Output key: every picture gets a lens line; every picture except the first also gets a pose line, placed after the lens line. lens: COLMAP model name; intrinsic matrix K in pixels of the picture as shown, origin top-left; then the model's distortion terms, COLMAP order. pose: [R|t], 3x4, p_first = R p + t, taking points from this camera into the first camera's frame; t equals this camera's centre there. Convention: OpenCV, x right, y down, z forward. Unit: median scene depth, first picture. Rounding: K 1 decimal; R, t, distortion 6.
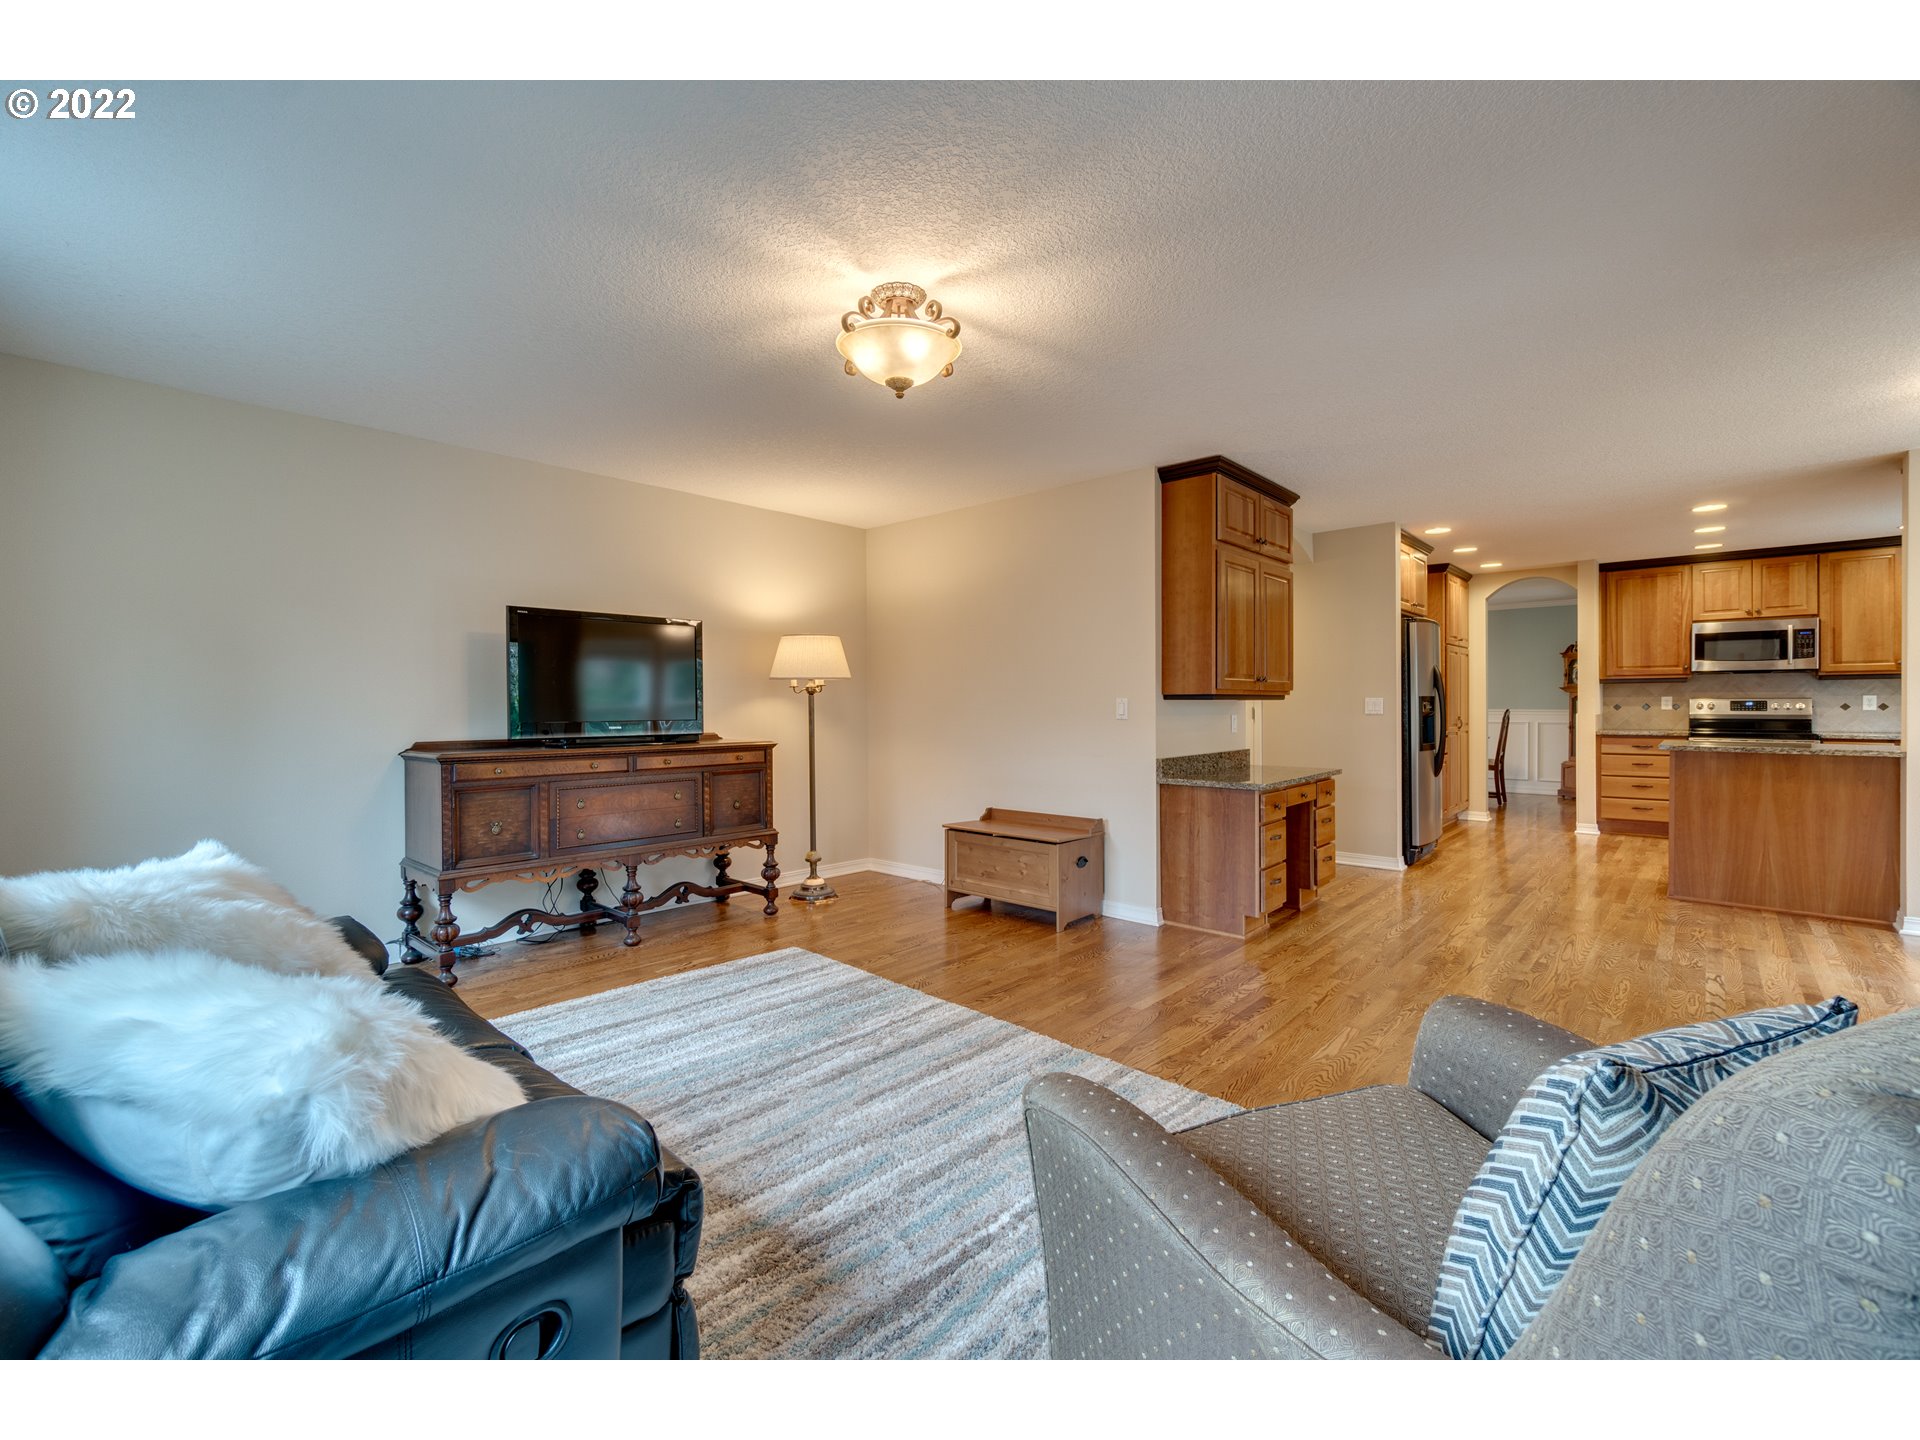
lens RADIAL K [[823.6, 0, 950.5], [0, 823.6, 712.1], [0, 0, 1]] dist [-0.005316, 0.001423]
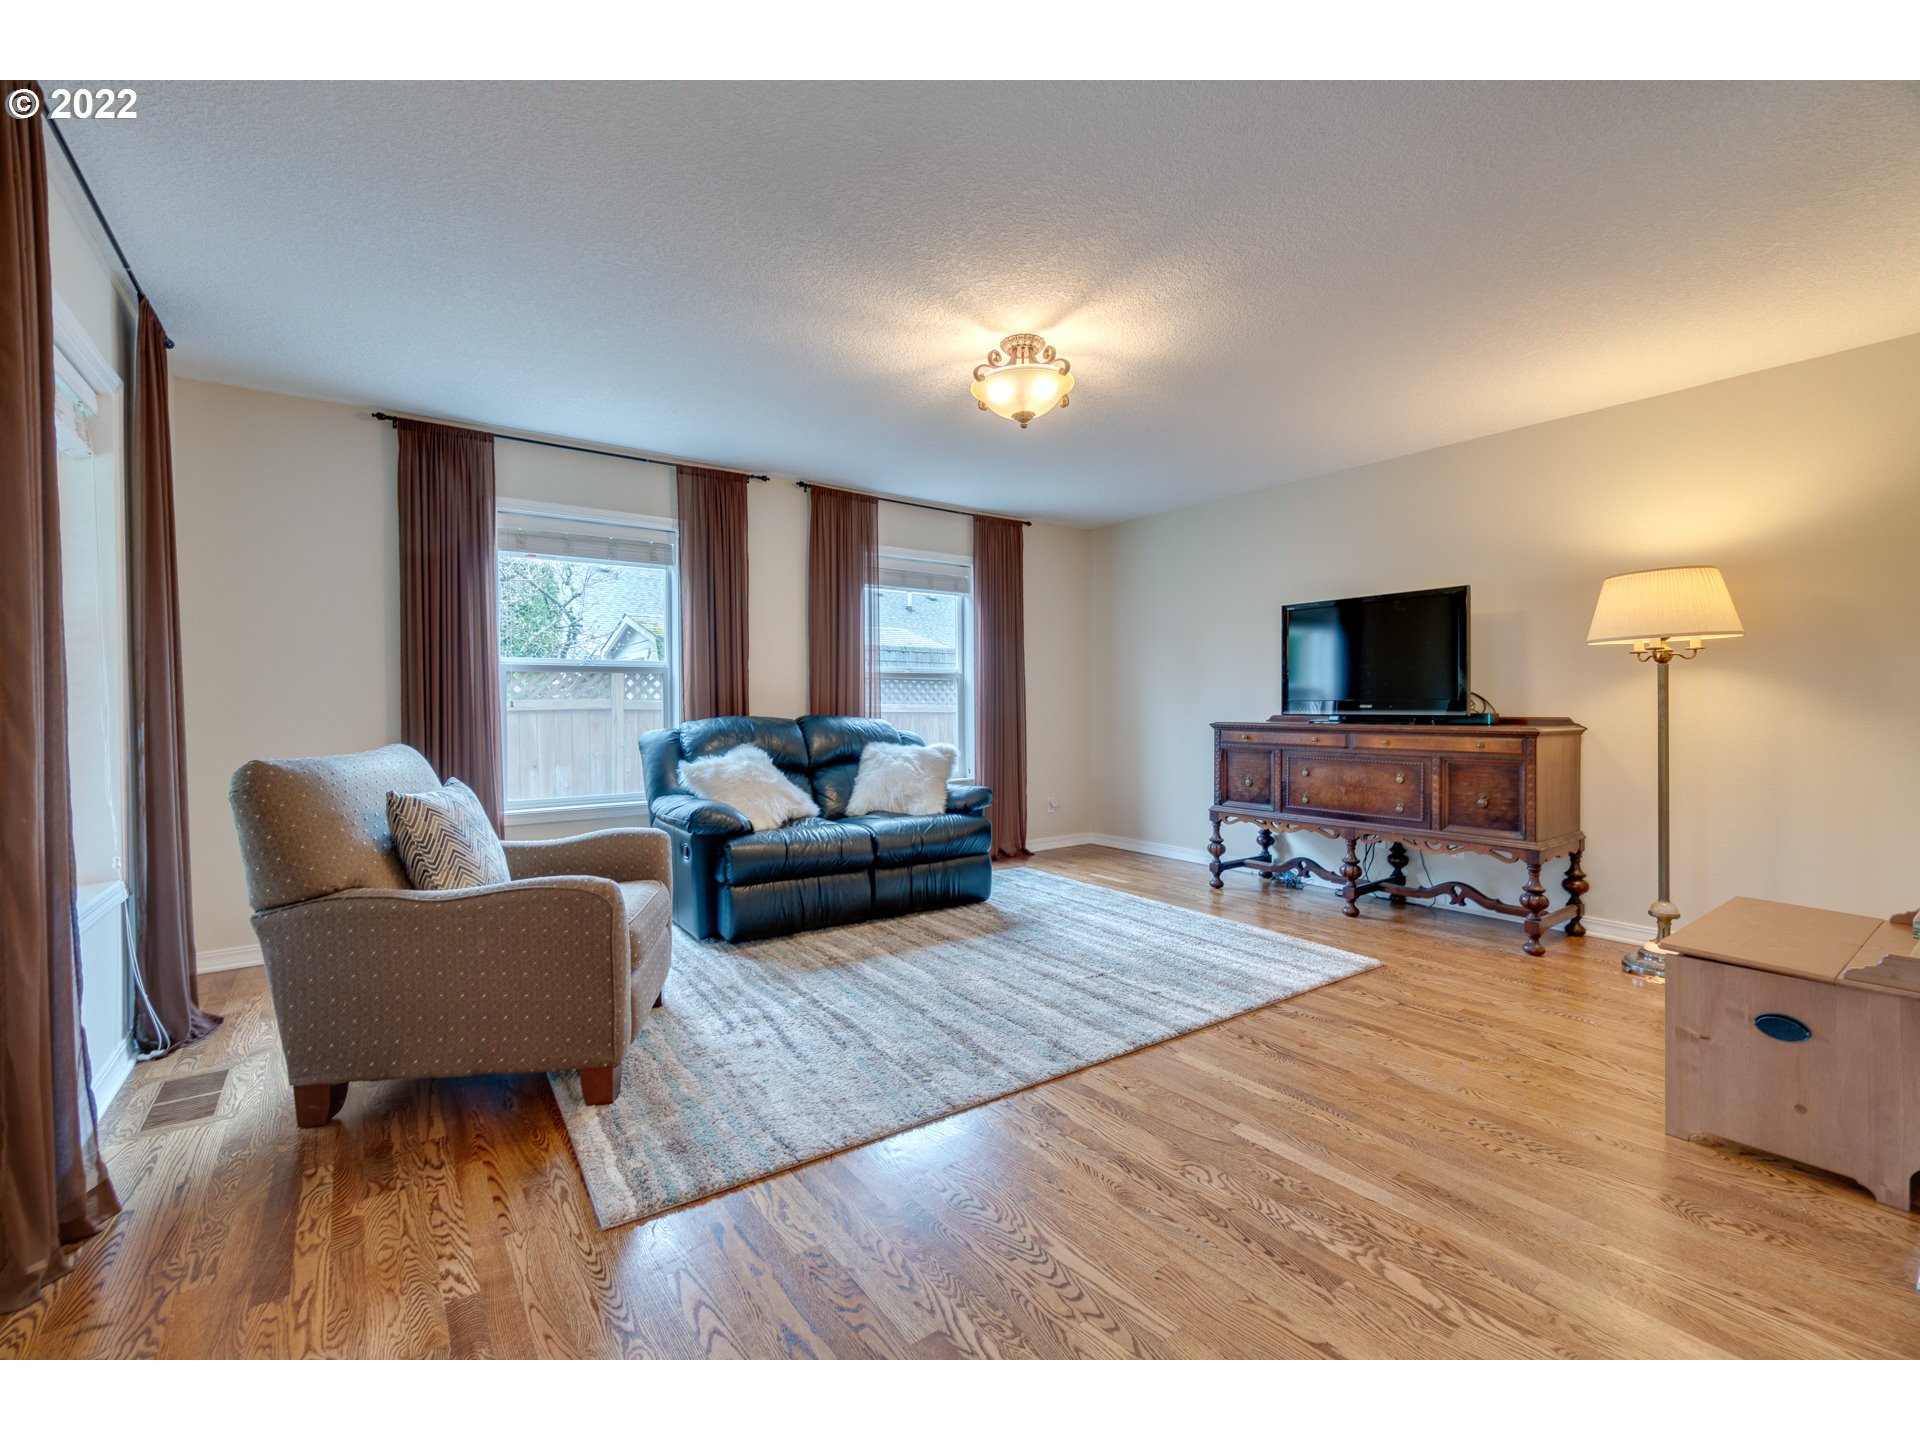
lens RADIAL K [[823.6, 0, 961.0], [0, 823.6, 713.6], [0, 0, 1]] dist [-0.005316, 0.001423]
pose [[-0.191990, 0.016930, -0.981251, 0.873043], [-0.002834, 0.999837, 0.017805, 0.013633], [0.981393, 0.006200, -0.191911, 0.866290]]
